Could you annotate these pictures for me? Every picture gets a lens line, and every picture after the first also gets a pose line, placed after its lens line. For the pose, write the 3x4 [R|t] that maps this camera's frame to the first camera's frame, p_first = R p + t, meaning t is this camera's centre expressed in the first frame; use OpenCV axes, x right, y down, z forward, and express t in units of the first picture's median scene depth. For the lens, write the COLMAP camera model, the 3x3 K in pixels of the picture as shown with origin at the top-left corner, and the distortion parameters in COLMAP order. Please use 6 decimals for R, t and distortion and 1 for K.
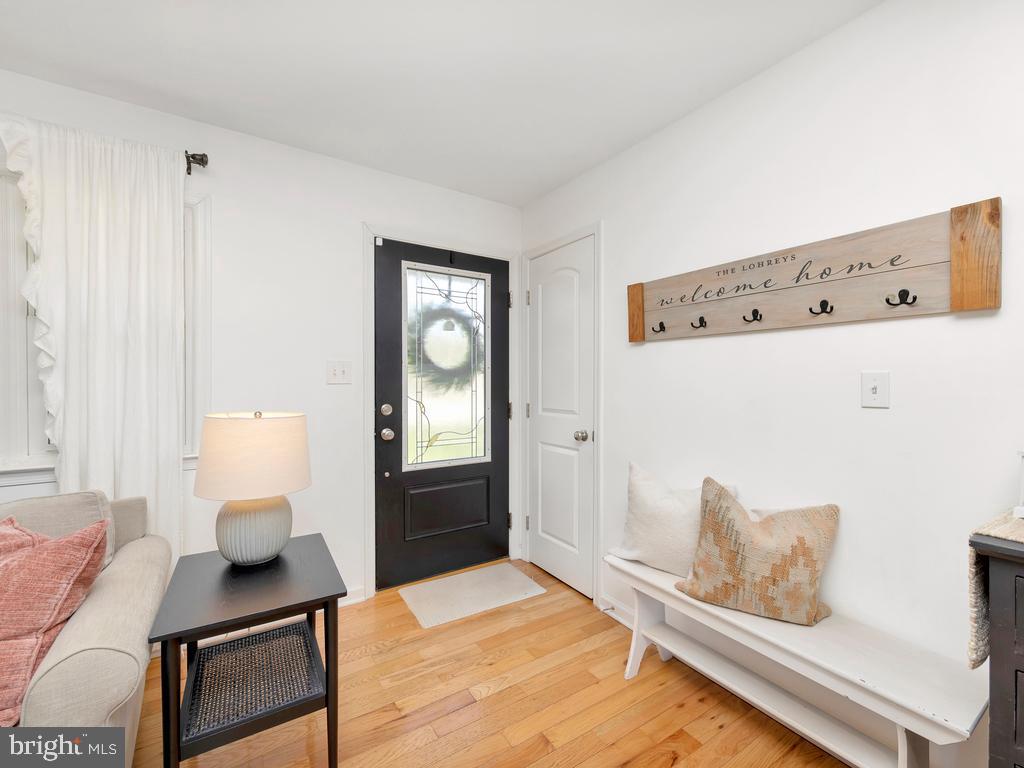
lens RADIAL K [[434.2, 0, 512.0], [0, 434.2, 390.1], [0, 0, 1]] dist [0.007185, -0.000621]
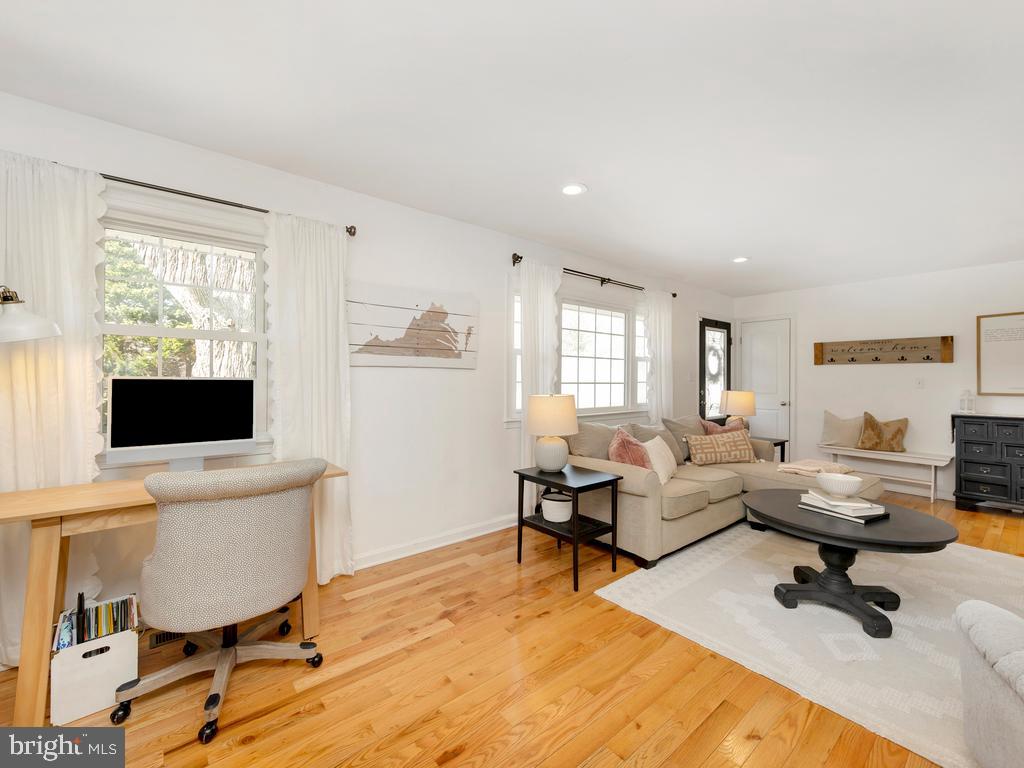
lens RADIAL K [[434.2, 0, 512.1], [0, 434.2, 382.7], [0, 0, 1]] dist [0.007185, -0.000621]
pose [[0.992578, -0.000800, 0.121610, -2.343647], [0.001847, 0.999962, -0.008496, 0.016393], [-0.121598, 0.008657, 0.992542, -1.717750]]
